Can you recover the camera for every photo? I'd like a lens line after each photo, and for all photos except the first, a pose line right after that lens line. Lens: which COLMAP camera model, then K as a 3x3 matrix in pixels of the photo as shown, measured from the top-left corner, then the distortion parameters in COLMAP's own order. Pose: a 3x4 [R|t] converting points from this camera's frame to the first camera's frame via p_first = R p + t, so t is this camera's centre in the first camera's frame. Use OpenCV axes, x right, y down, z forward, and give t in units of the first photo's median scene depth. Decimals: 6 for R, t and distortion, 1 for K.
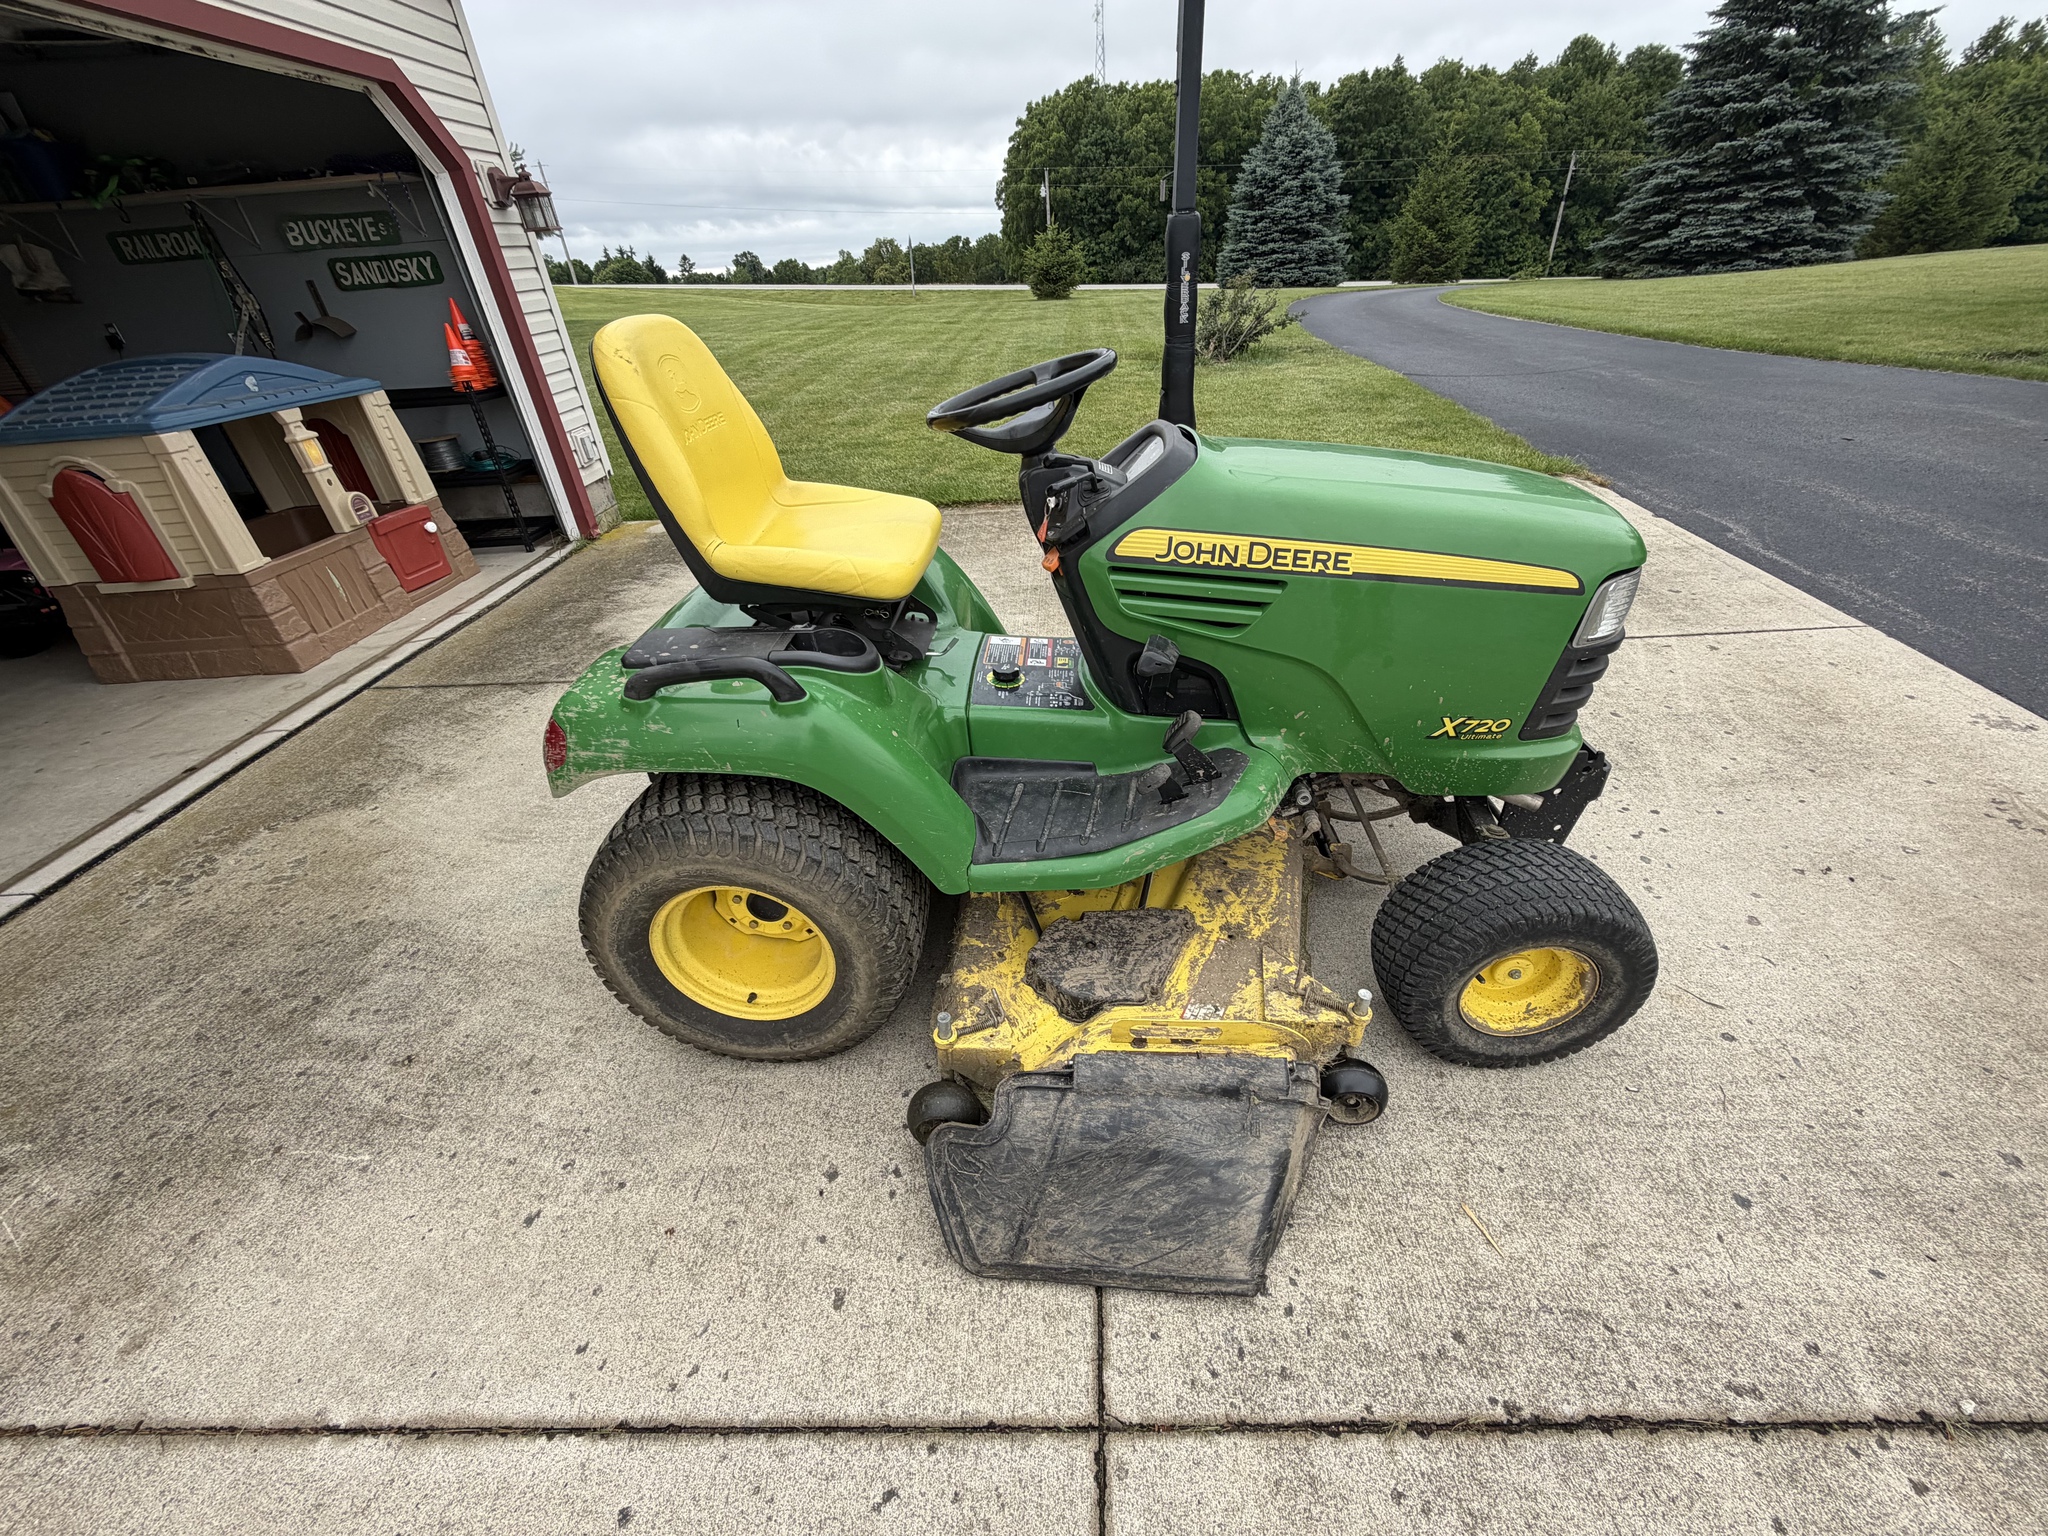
lens RADIAL K [[816.8, 0, 1021.9], [0, 816.8, 766.7], [0, 0, 1]] dist [0.001175, -0.000215]
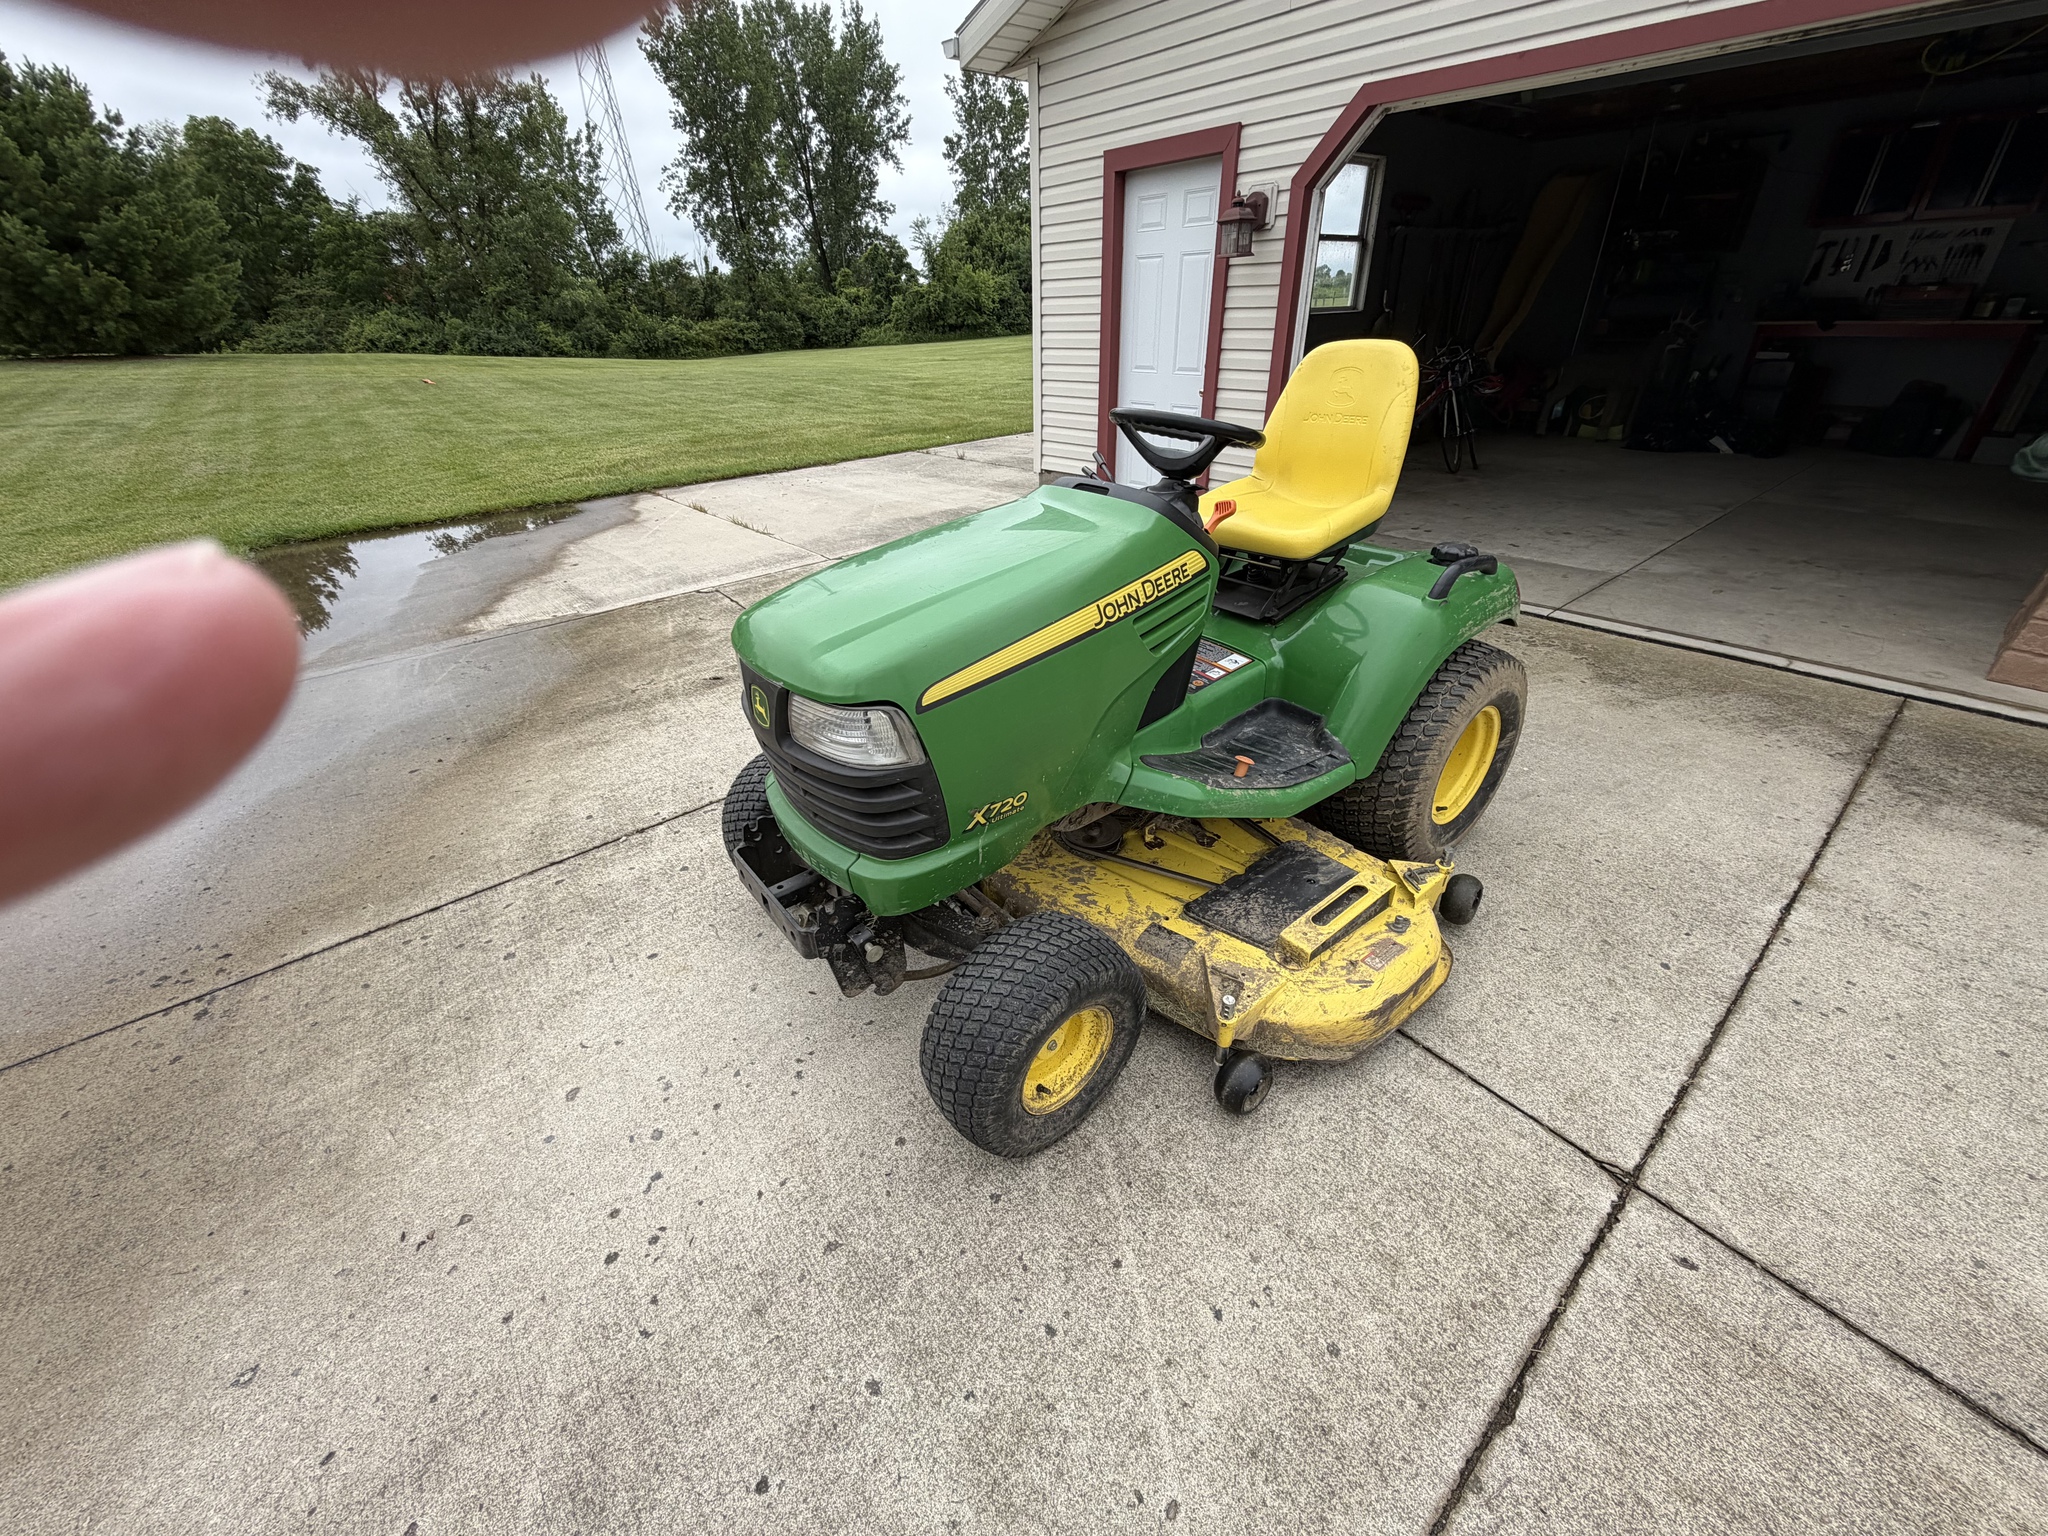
lens RADIAL K [[816.8, 0, 1021.6], [0, 816.8, 767.0], [0, 0, 1]] dist [0.001175, -0.000215]
pose [[-0.751034, 0.390335, -0.532529, 1.088677], [-0.287482, 0.532756, 0.795943, -1.136134], [0.594392, 0.750872, -0.287903, 1.634779]]
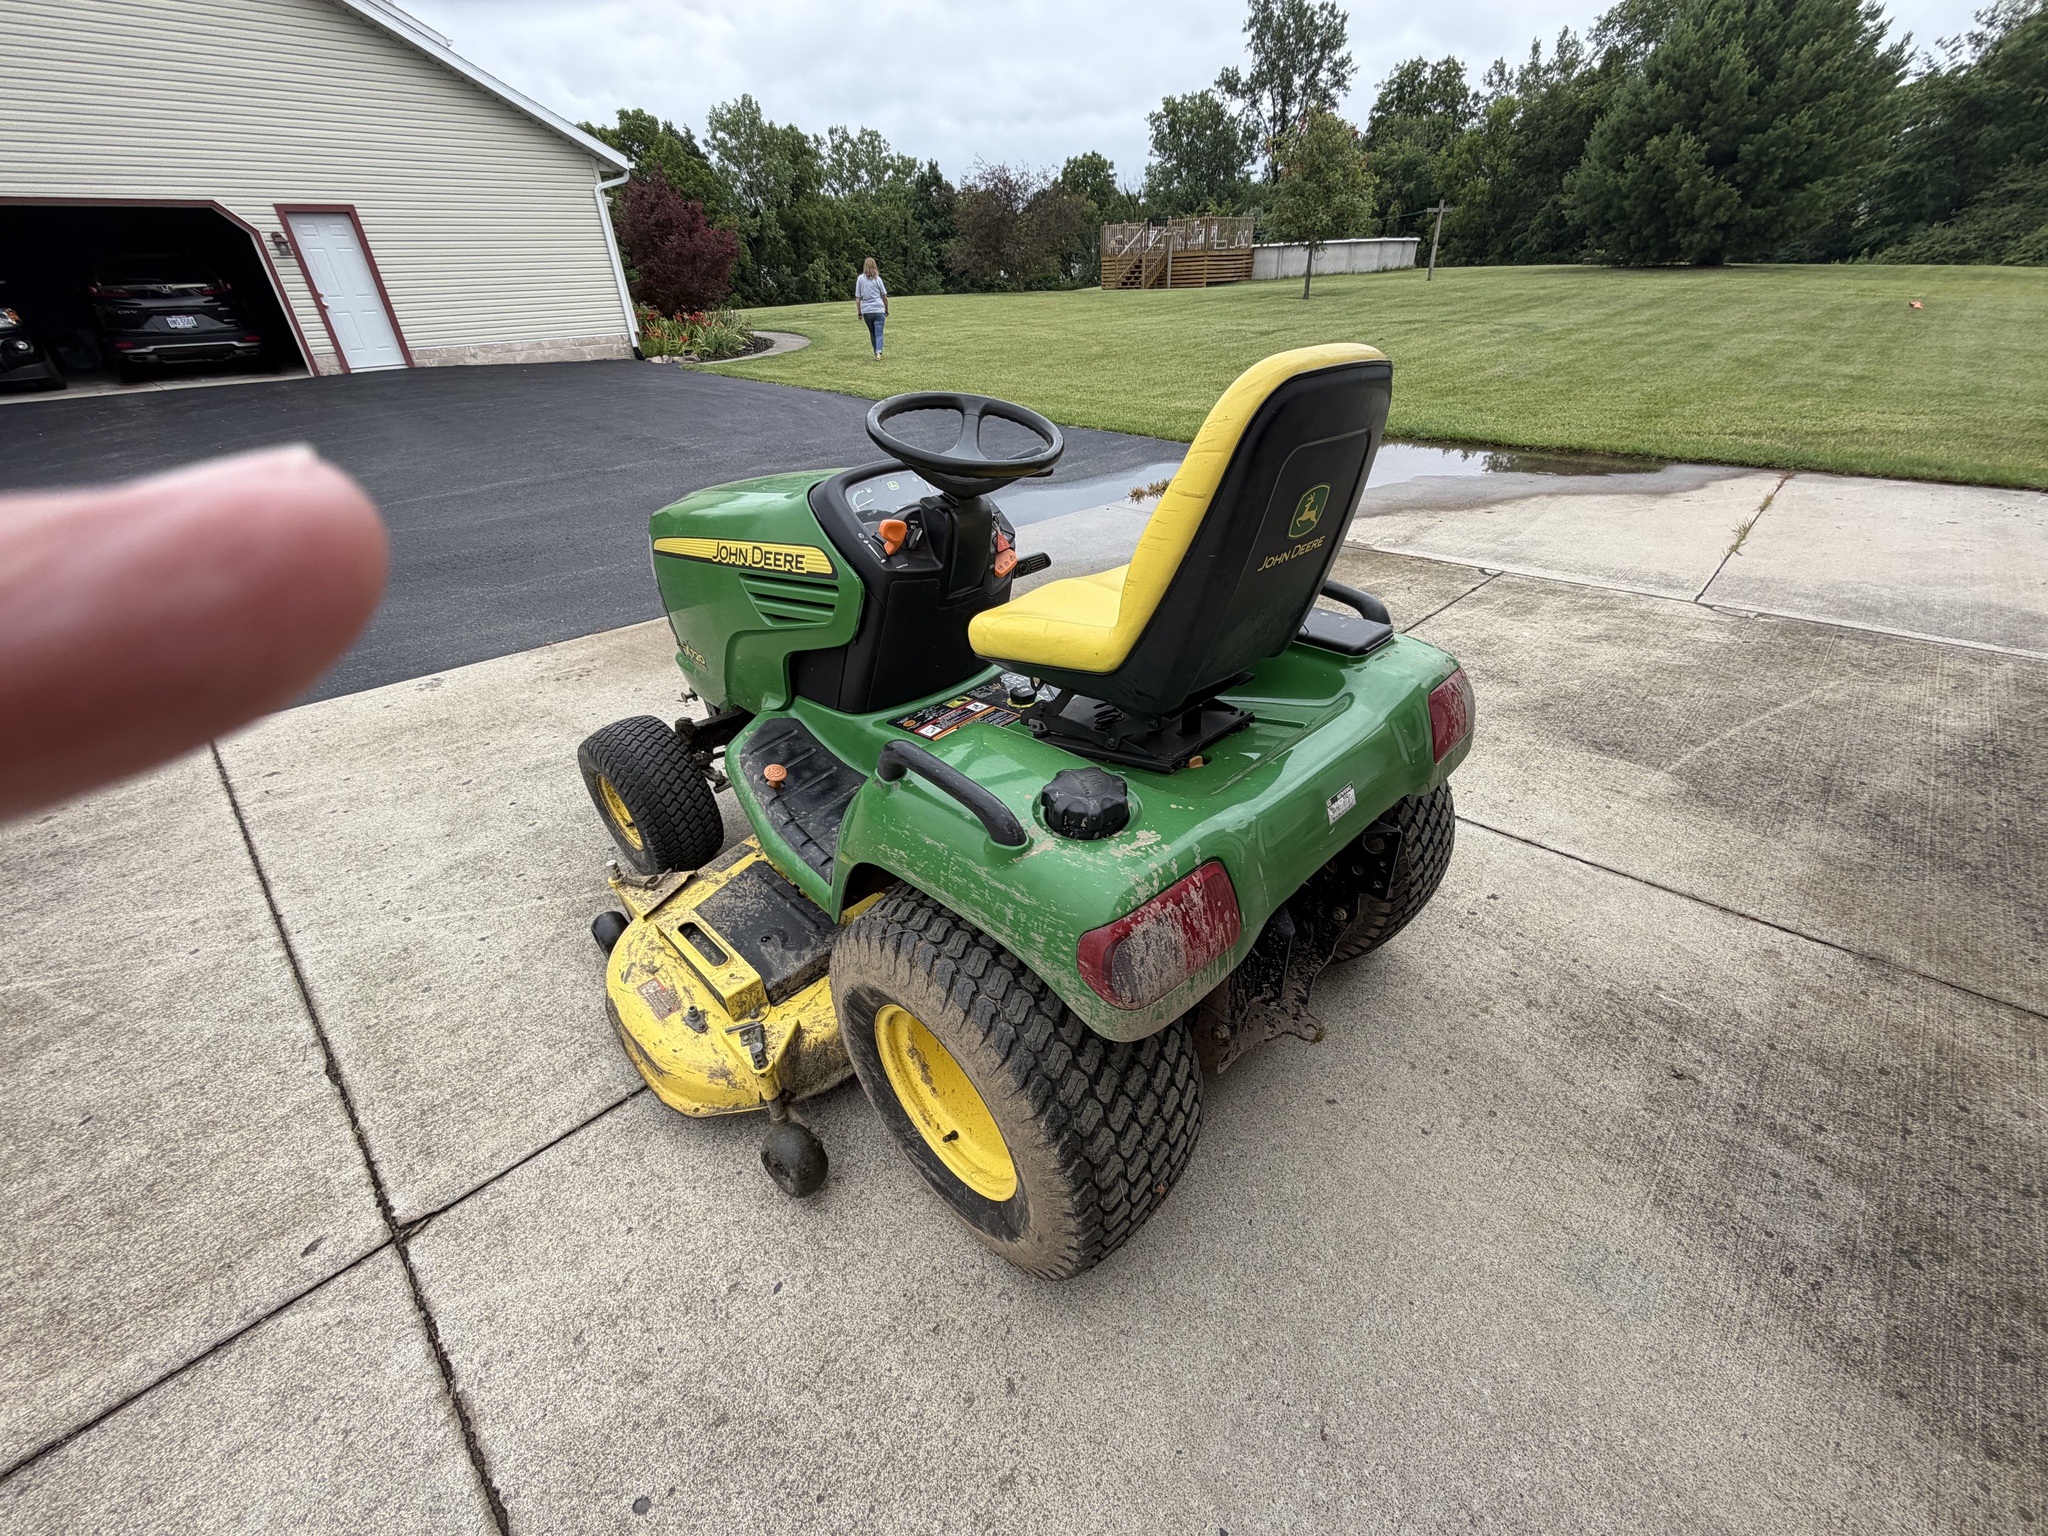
lens RADIAL K [[816.8, 0, 1020.4], [0, 816.8, 766.9], [0, 0, 1]] dist [0.001175, -0.000215]
pose [[-0.725092, -0.276847, 0.630553, -0.808934], [0.431459, 0.531014, 0.729292, -0.963116], [-0.536735, 0.800862, -0.265586, 1.588520]]
